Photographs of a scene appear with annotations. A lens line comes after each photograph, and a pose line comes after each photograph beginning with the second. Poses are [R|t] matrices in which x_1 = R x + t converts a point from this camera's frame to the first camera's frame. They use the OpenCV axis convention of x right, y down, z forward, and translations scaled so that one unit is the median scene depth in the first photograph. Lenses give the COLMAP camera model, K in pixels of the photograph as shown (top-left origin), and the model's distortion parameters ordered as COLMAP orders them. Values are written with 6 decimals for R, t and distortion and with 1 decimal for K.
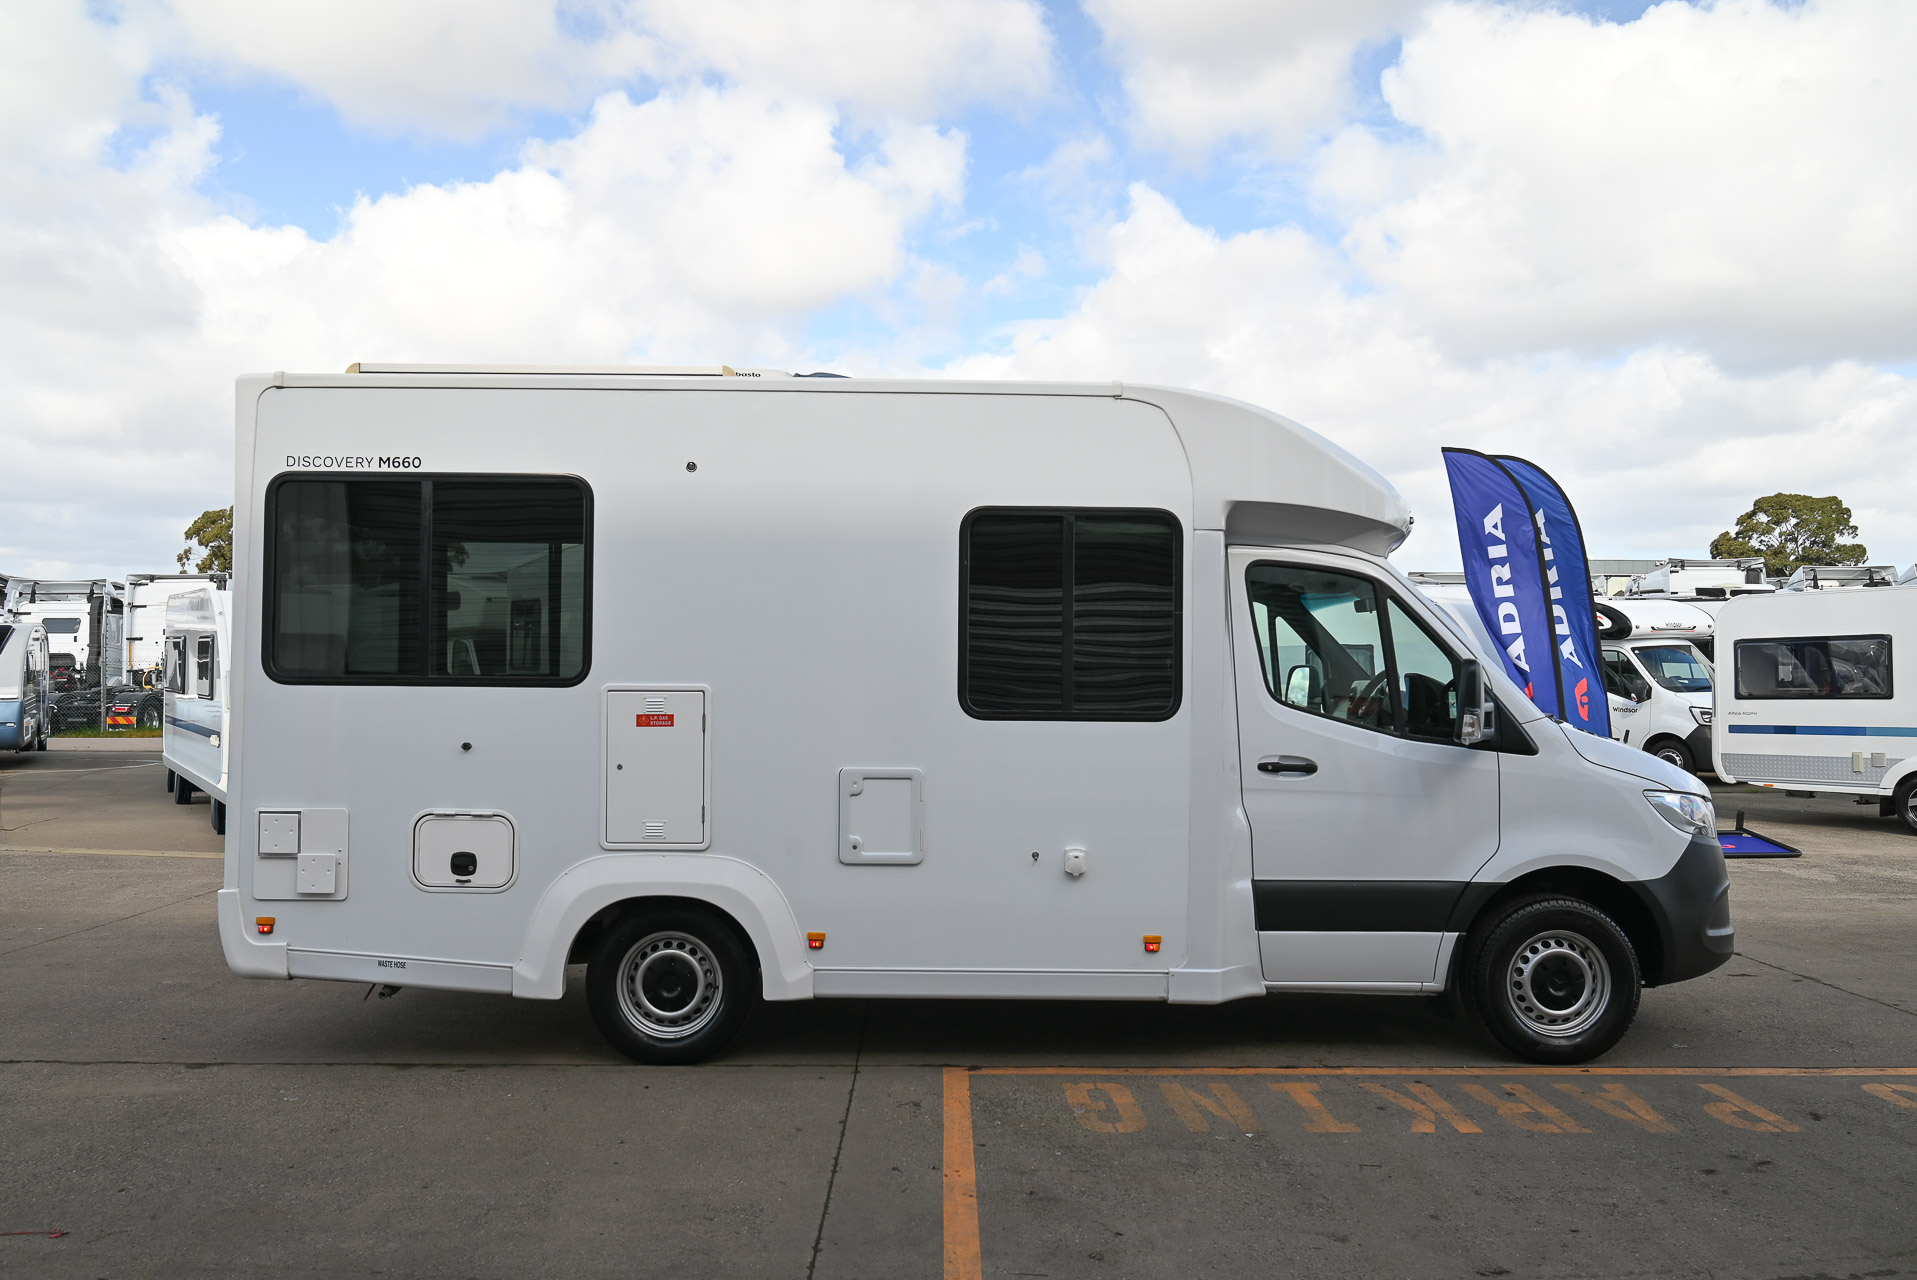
lens RADIAL K [[1434.8, 0, 908.7], [0, 1434.8, 644.9], [0, 0, 1]] dist [-0.008512, -0.006673]
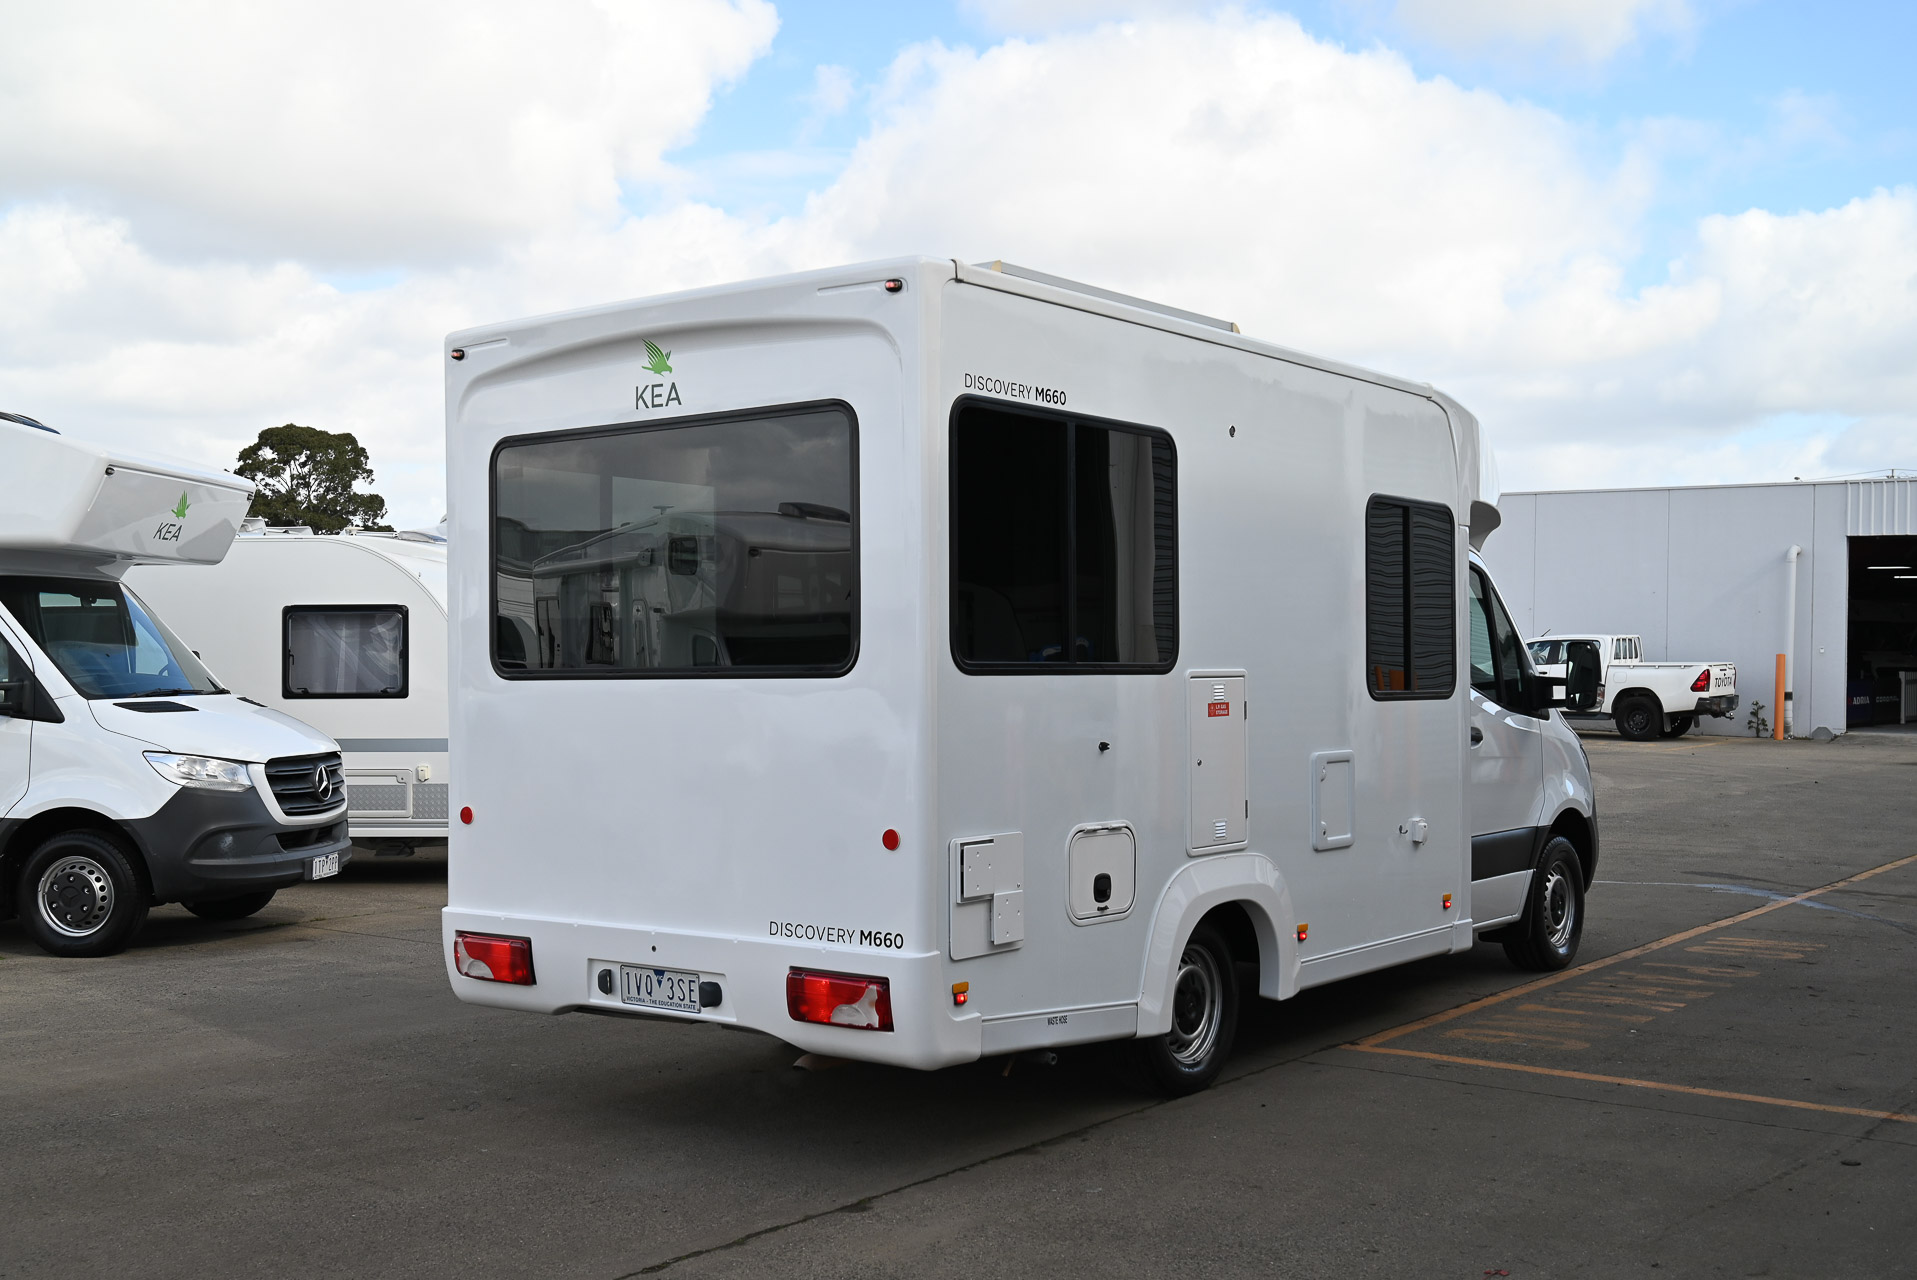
lens RADIAL K [[2017.6, 0, 958.5], [0, 2017.6, 640.0], [0, 0, 1]] dist [-0.000912, 0.001448]
pose [[0.619240, 0.001159, 0.785201, -1.273002], [-0.012208, 0.999892, 0.008152, 0.000415], [-0.785107, -0.014634, 0.619187, 0.339916]]
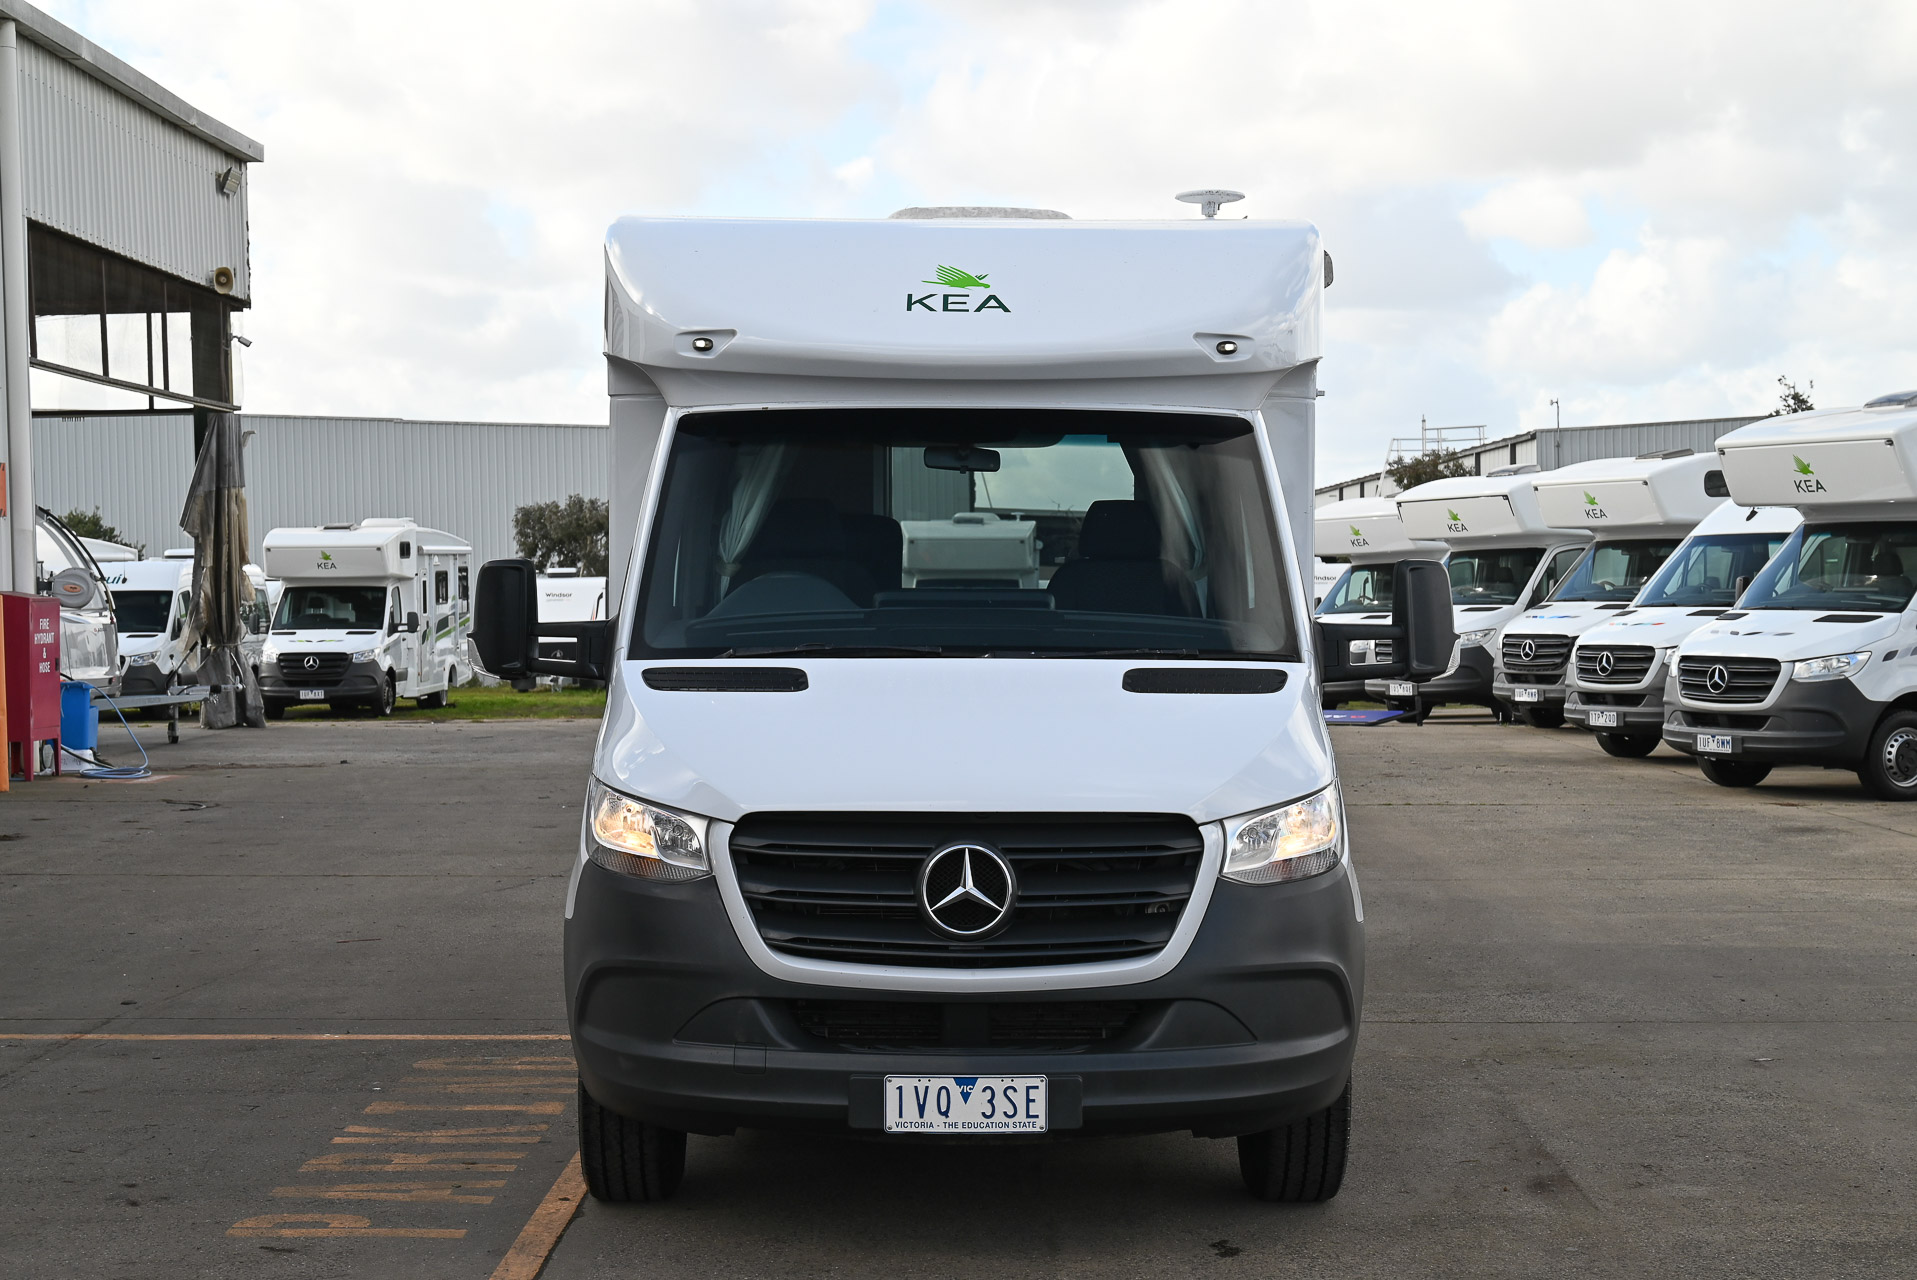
lens RADIAL K [[2819.2, 0, 958.5], [0, 2819.2, 640.0], [0, 0, 1]] dist [0.027741, 0.003739]
pose [[-0.012142, 0.016917, -0.999783, 1.752663], [0.025376, 0.999540, 0.016604, 0.031474], [0.999604, -0.025169, -0.012566, 1.213210]]
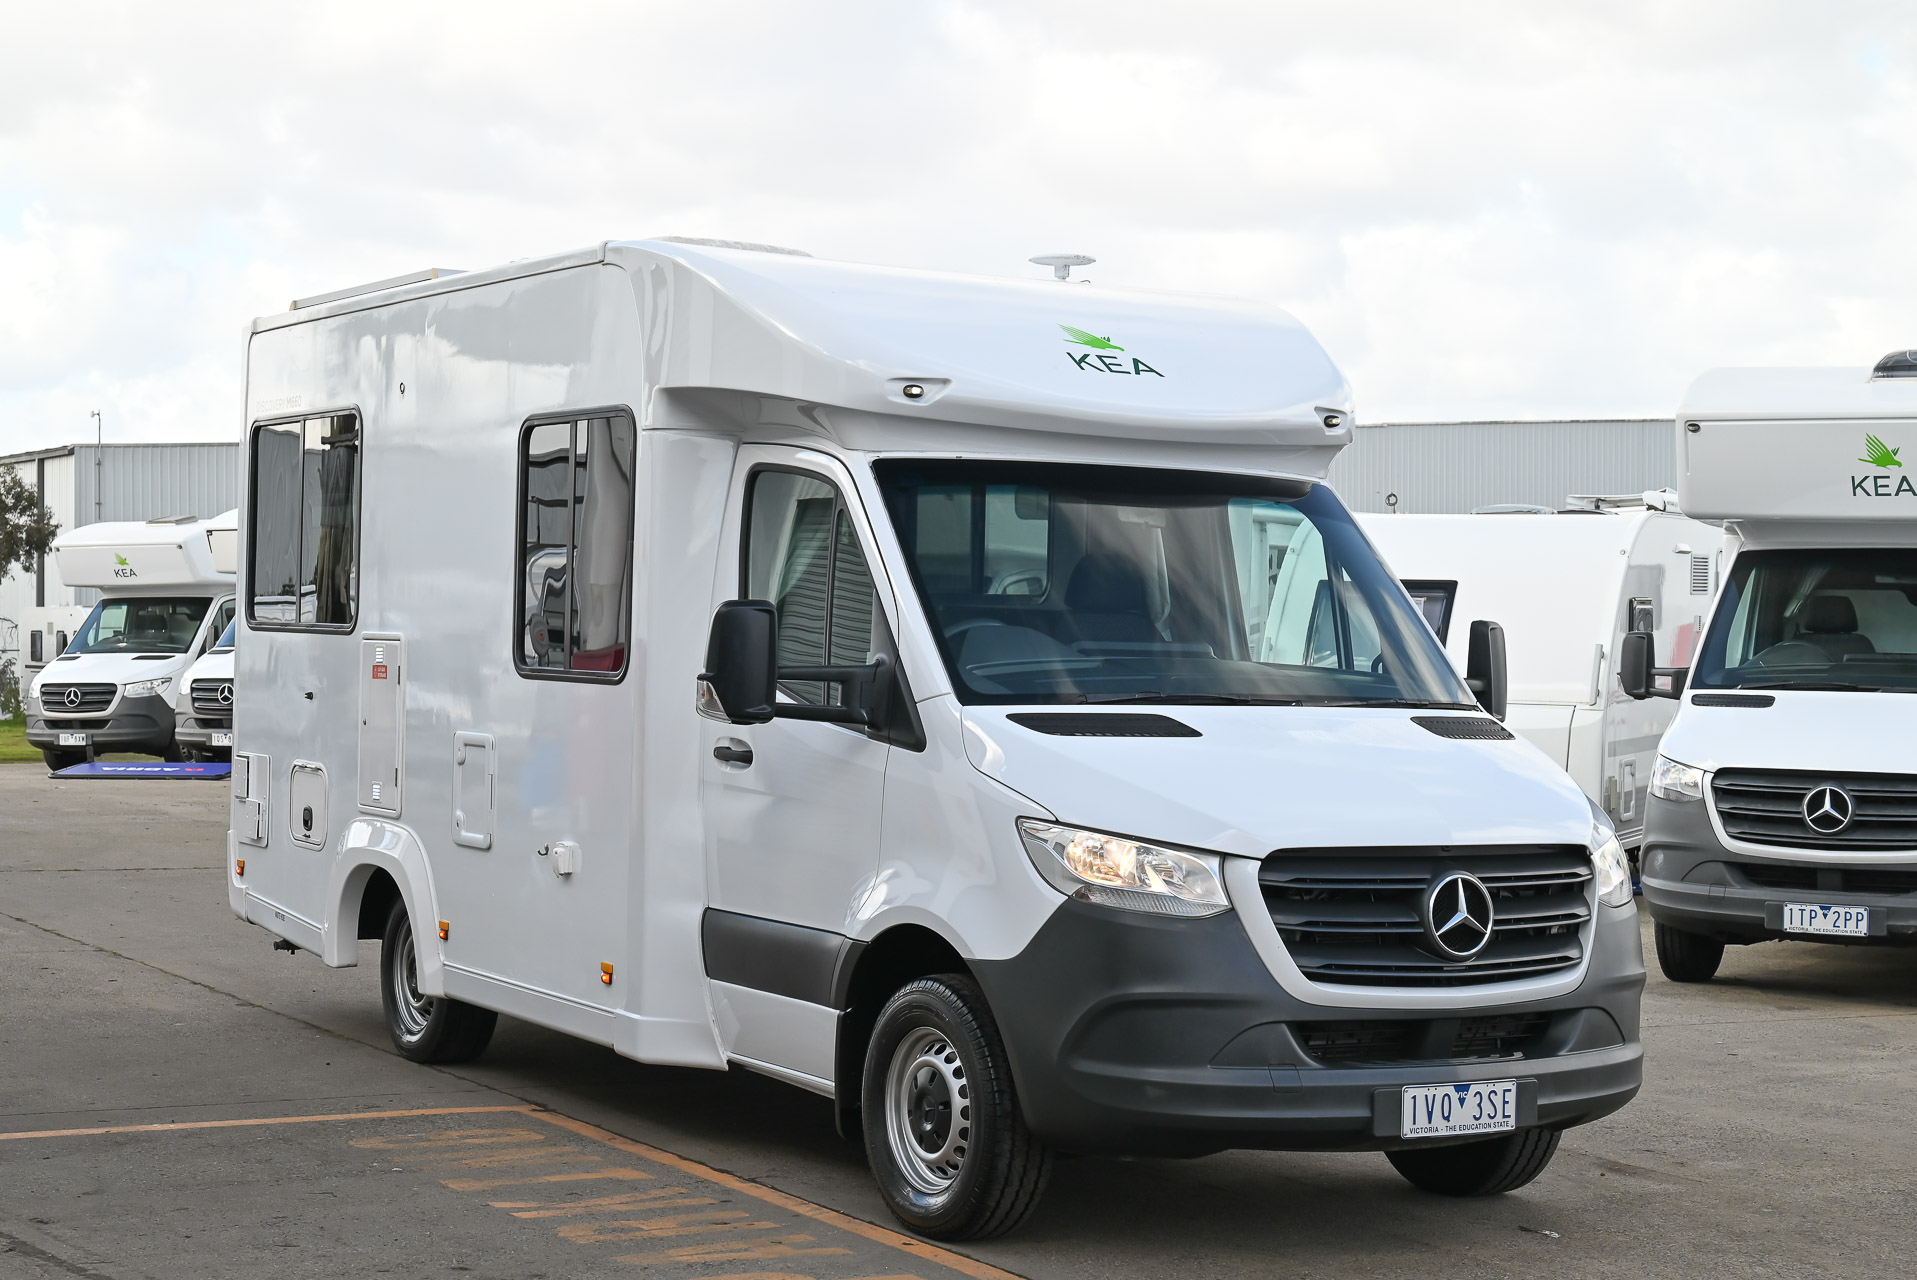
lens RADIAL K [[3212.4, 0, 958.5], [0, 3212.4, 640.0], [0, 0, 1]] dist [0.007205, 0.018379]
pose [[0.497077, 0.007616, -0.867673, 1.752878], [0.002668, 0.999943, 0.010305, 0.012747], [0.867702, -0.007437, 0.497029, 0.309355]]
